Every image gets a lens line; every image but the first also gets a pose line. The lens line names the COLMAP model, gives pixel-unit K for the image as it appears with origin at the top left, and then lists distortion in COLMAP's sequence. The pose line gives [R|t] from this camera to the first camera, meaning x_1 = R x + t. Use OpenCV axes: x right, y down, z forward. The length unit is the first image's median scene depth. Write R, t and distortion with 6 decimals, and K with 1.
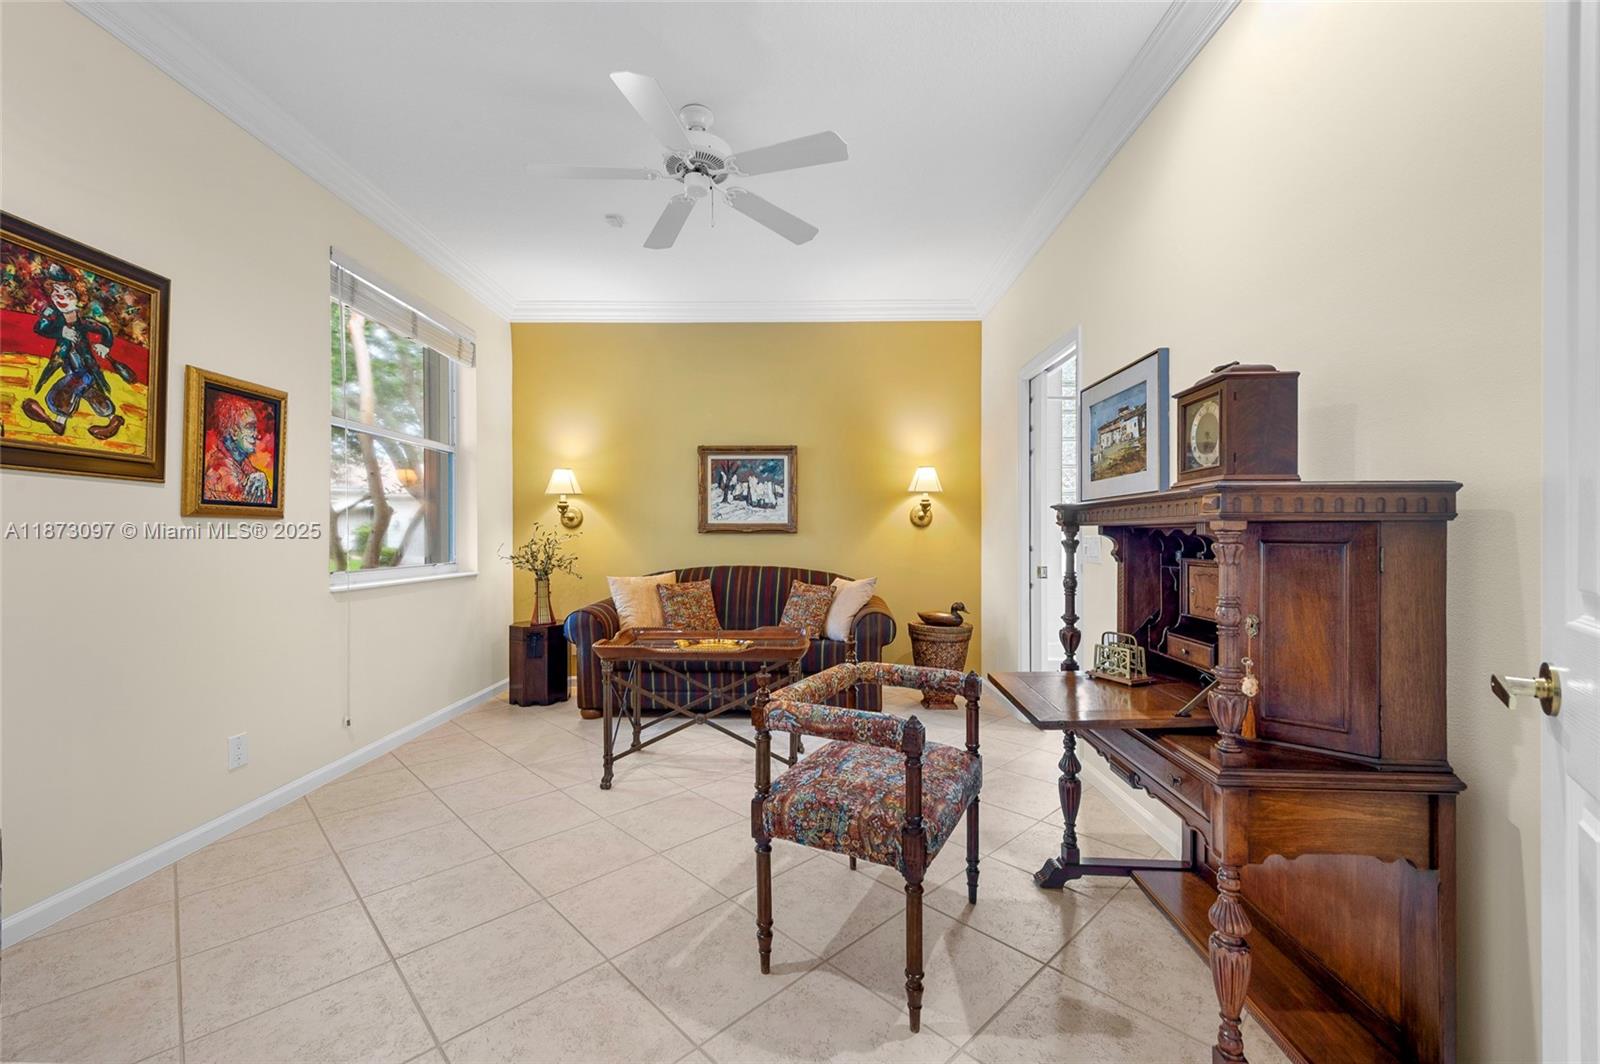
lens RADIAL K [[644.4, 0, 802.4], [0, 644.4, 543.3], [0, 0, 1]] dist [0.018483, -0.006903]
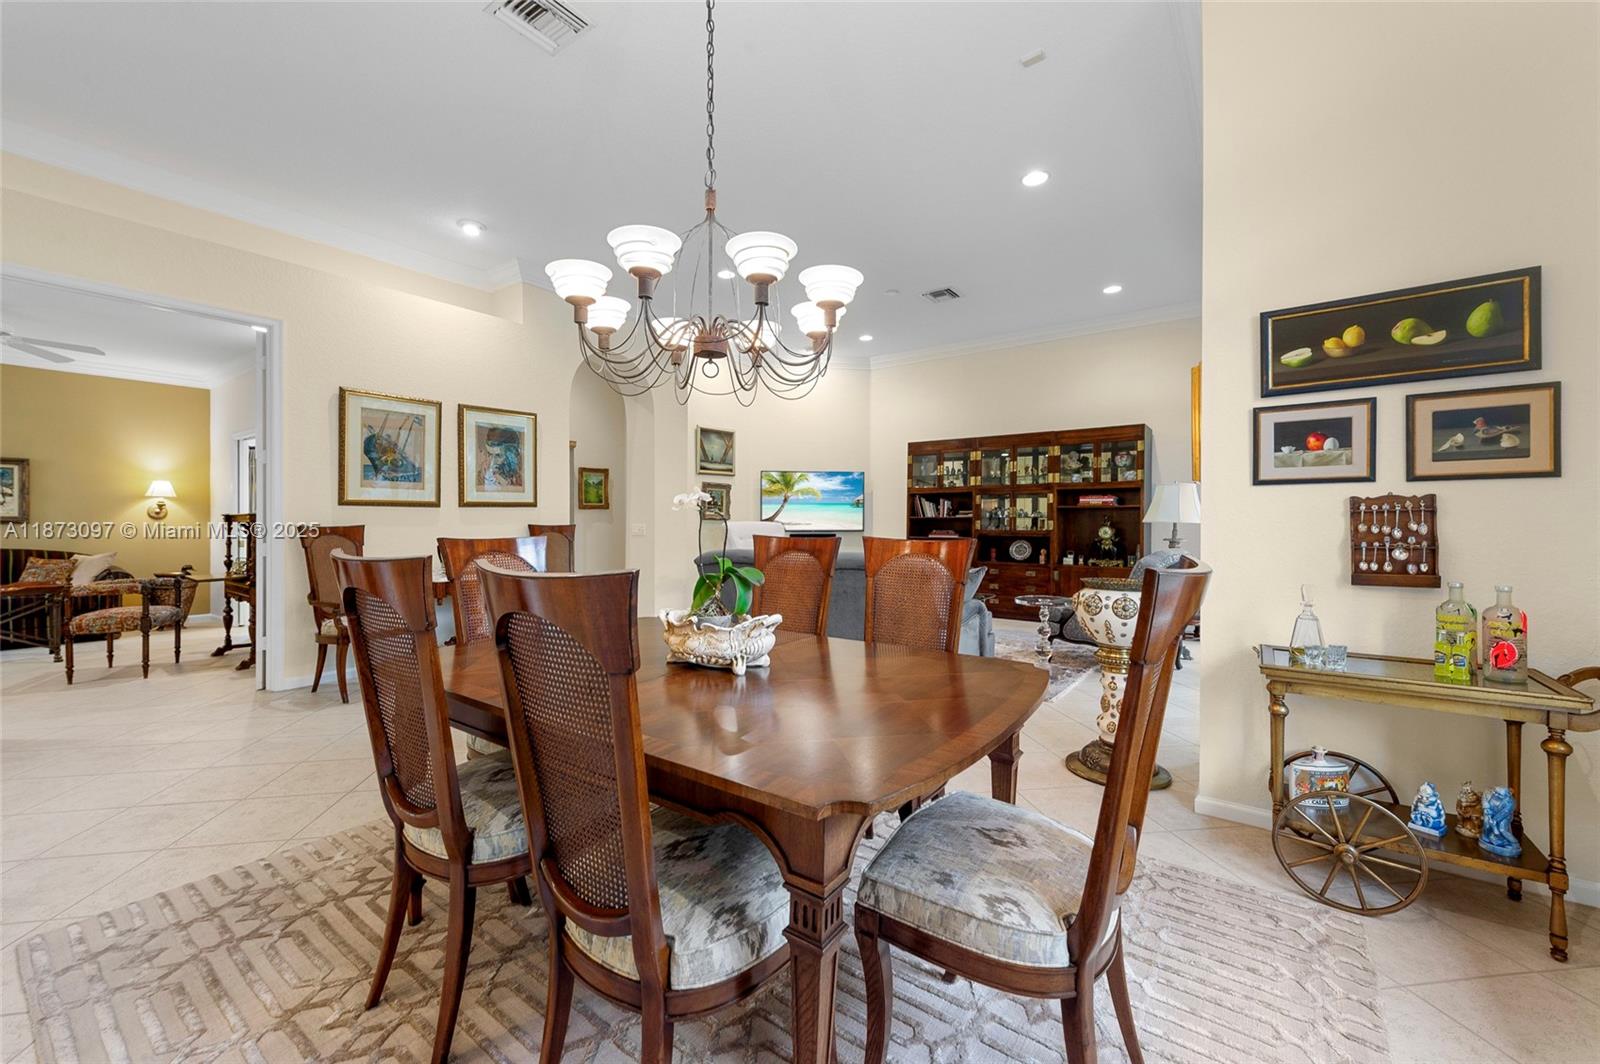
lens RADIAL K [[634.8, 0, 796.6], [0, 634.8, 519.2], [0, 0, 1]] dist [0.001289, 0.000160]
pose [[0.576081, 0.003189, 0.817386, -0.189664], [0.009640, 0.999896, -0.010695, 0.005860], [-0.817335, 0.014041, 0.575991, -1.202776]]
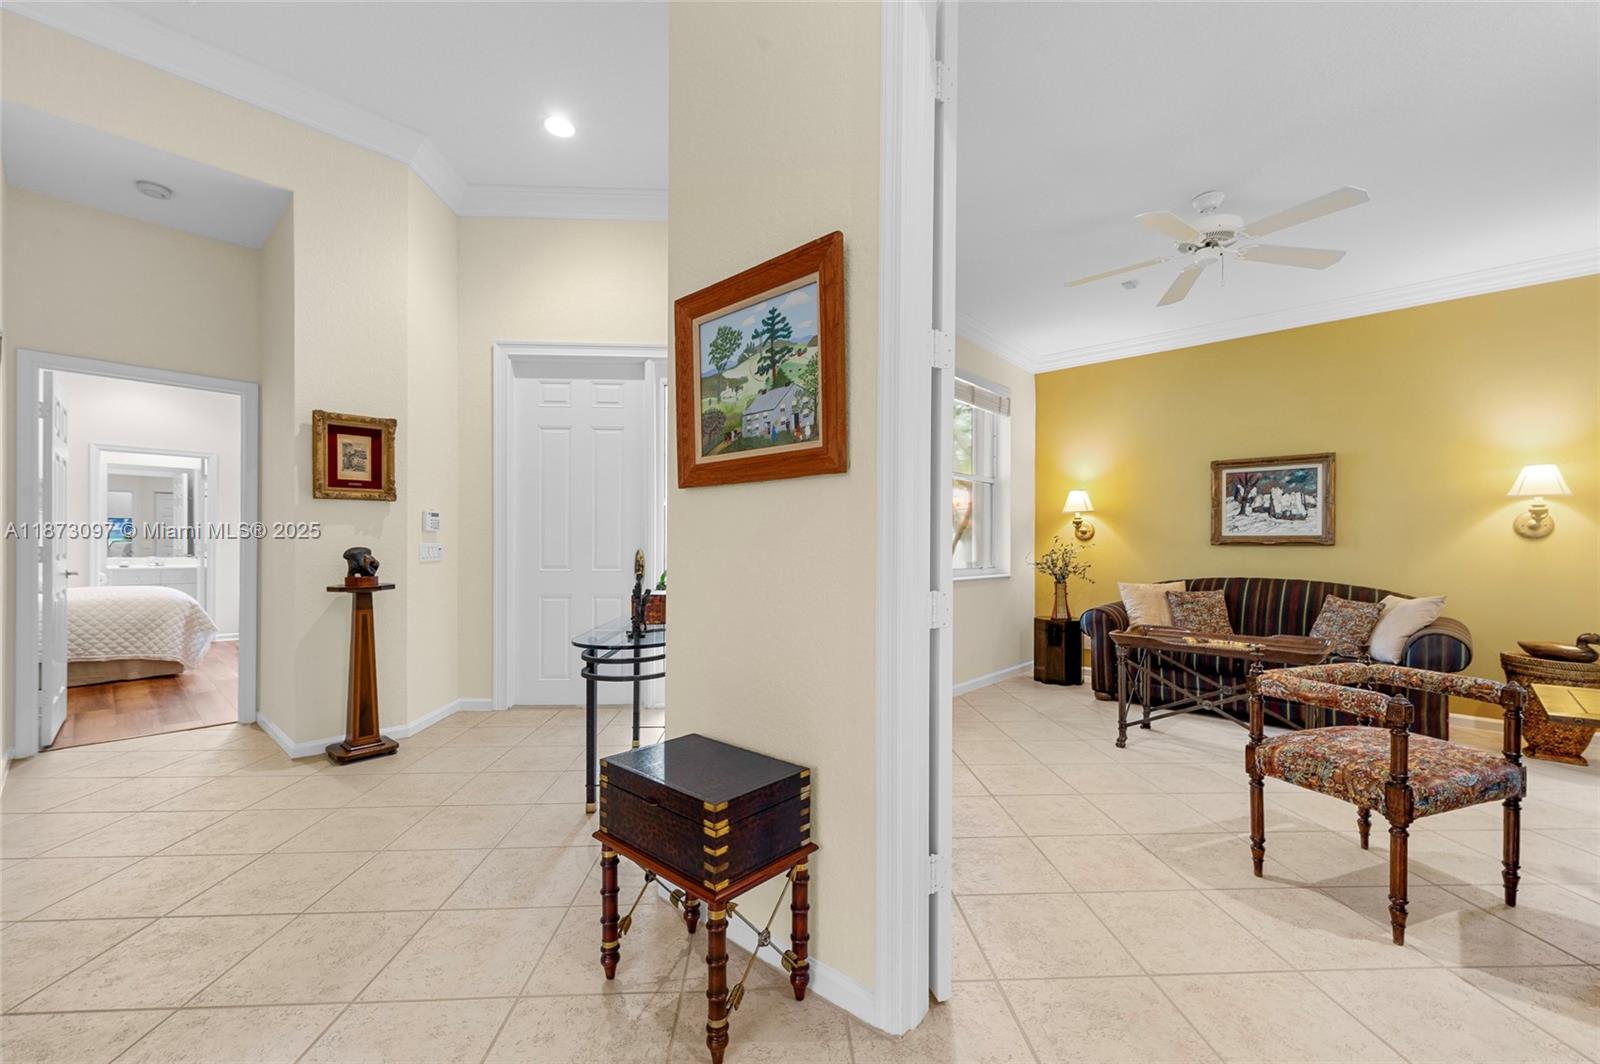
lens RADIAL K [[644.4, 0, 802.4], [0, 644.4, 543.3], [0, 0, 1]] dist [0.018483, -0.006903]
pose [[0.743285, 0.002088, -0.668972, 0.054526], [-0.012797, 0.999857, -0.011098, 0.001631], [0.668853, 0.016810, 0.743205, -0.246651]]
